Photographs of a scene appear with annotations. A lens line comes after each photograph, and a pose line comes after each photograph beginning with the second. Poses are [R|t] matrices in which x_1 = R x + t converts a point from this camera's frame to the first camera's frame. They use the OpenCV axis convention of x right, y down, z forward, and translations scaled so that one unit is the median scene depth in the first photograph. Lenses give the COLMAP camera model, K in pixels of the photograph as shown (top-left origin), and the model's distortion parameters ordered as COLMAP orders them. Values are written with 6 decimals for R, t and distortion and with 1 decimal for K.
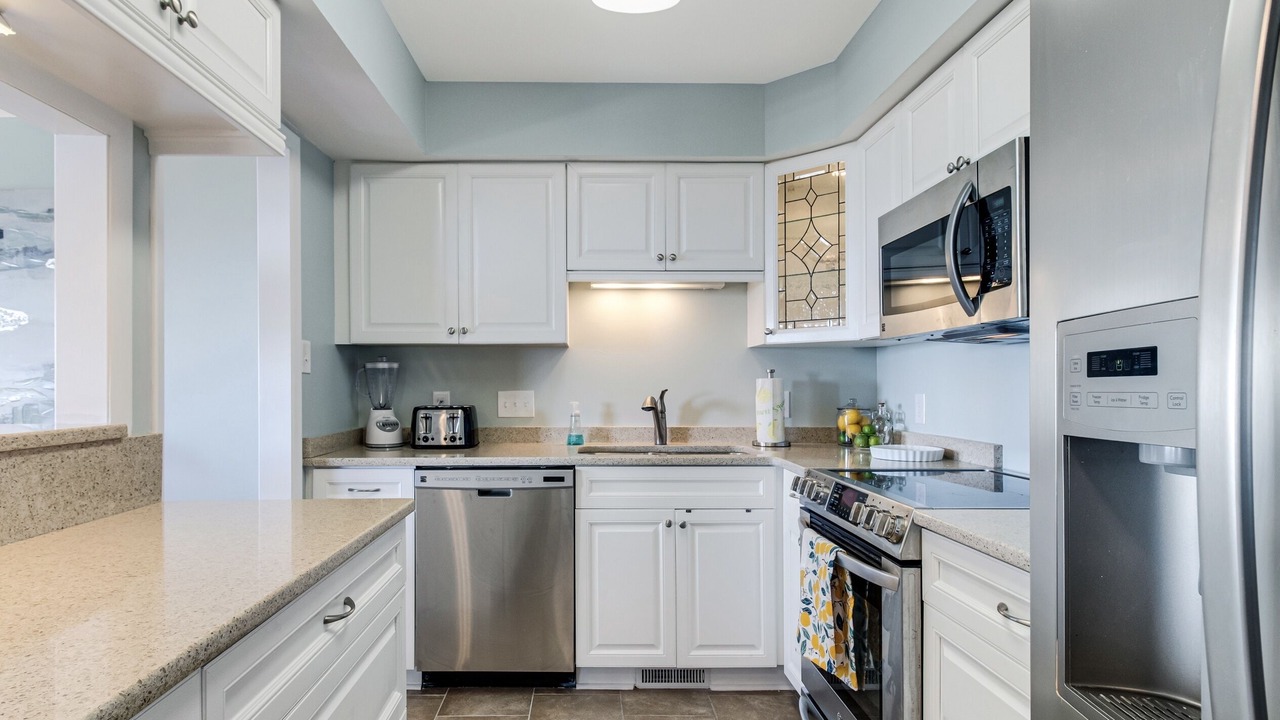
lens RADIAL K [[722.9, 0, 610.0], [0, 722.9, 379.9], [0, 0, 1]] dist [0.004932, -0.000092]
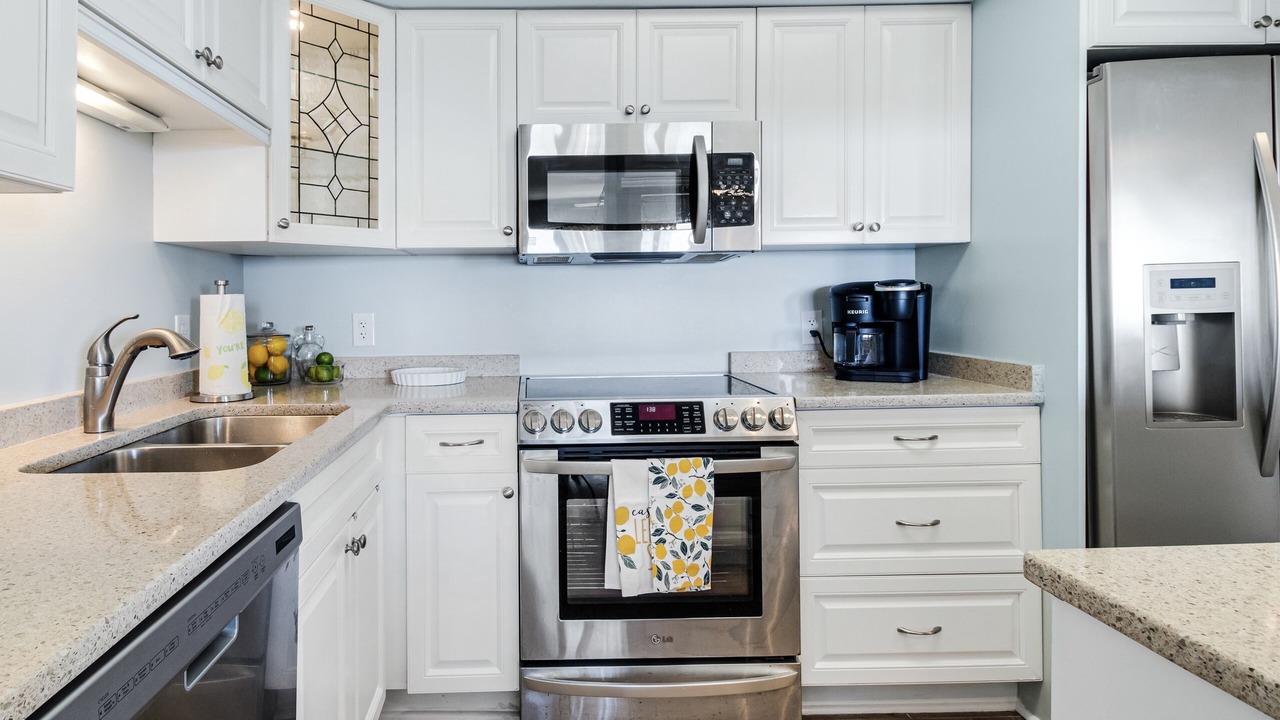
lens RADIAL K [[680.0, 0, 532.2], [0, 680.0, 301.1], [0, 0, 1]] dist [-0.002341, -0.000830]
pose [[0.002989, 0.005664, 0.999979, -0.445537], [0.006326, 0.999964, -0.005683, 0.010131], [-0.999976, 0.006343, 0.002953, 0.856280]]
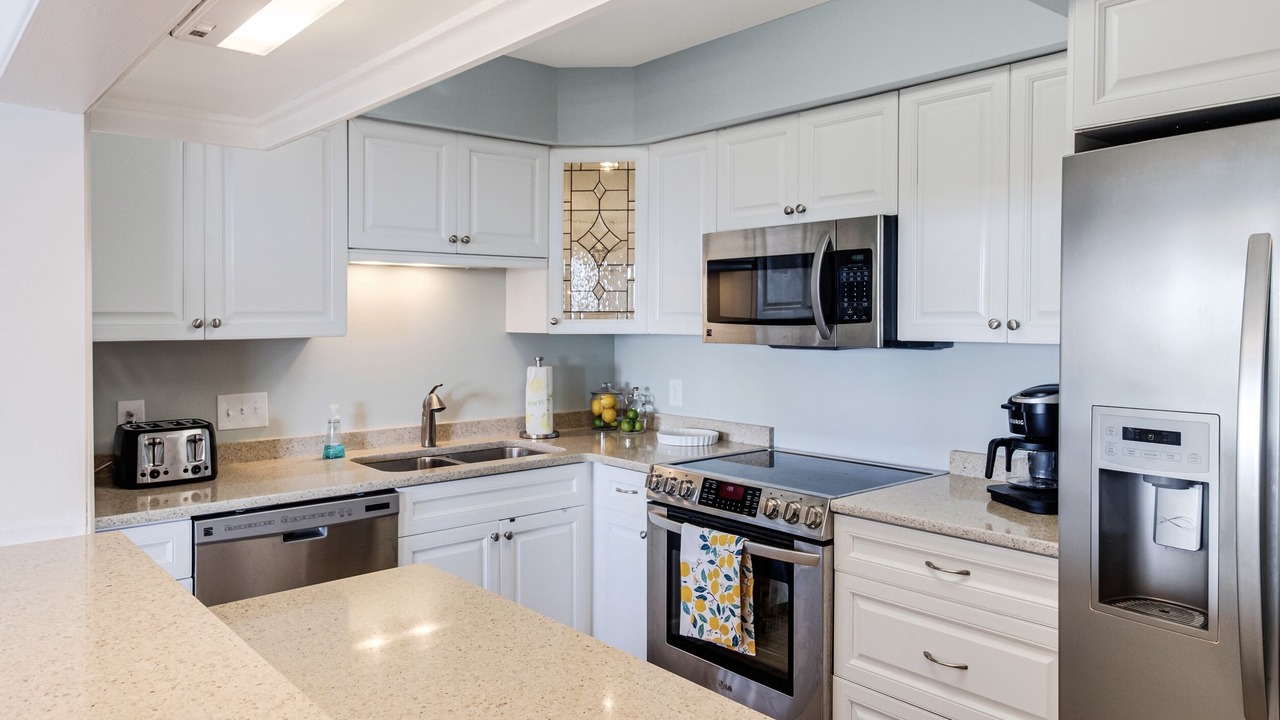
lens RADIAL K [[875.7, 0, 669.9], [0, 875.7, 320.9], [0, 0, 1]] dist [0.005786, -0.002077]
pose [[0.758285, -0.003357, 0.651914, -0.476621], [-0.005867, 0.999911, 0.011973, -0.091756], [-0.651897, -0.012904, 0.758198, 0.007917]]
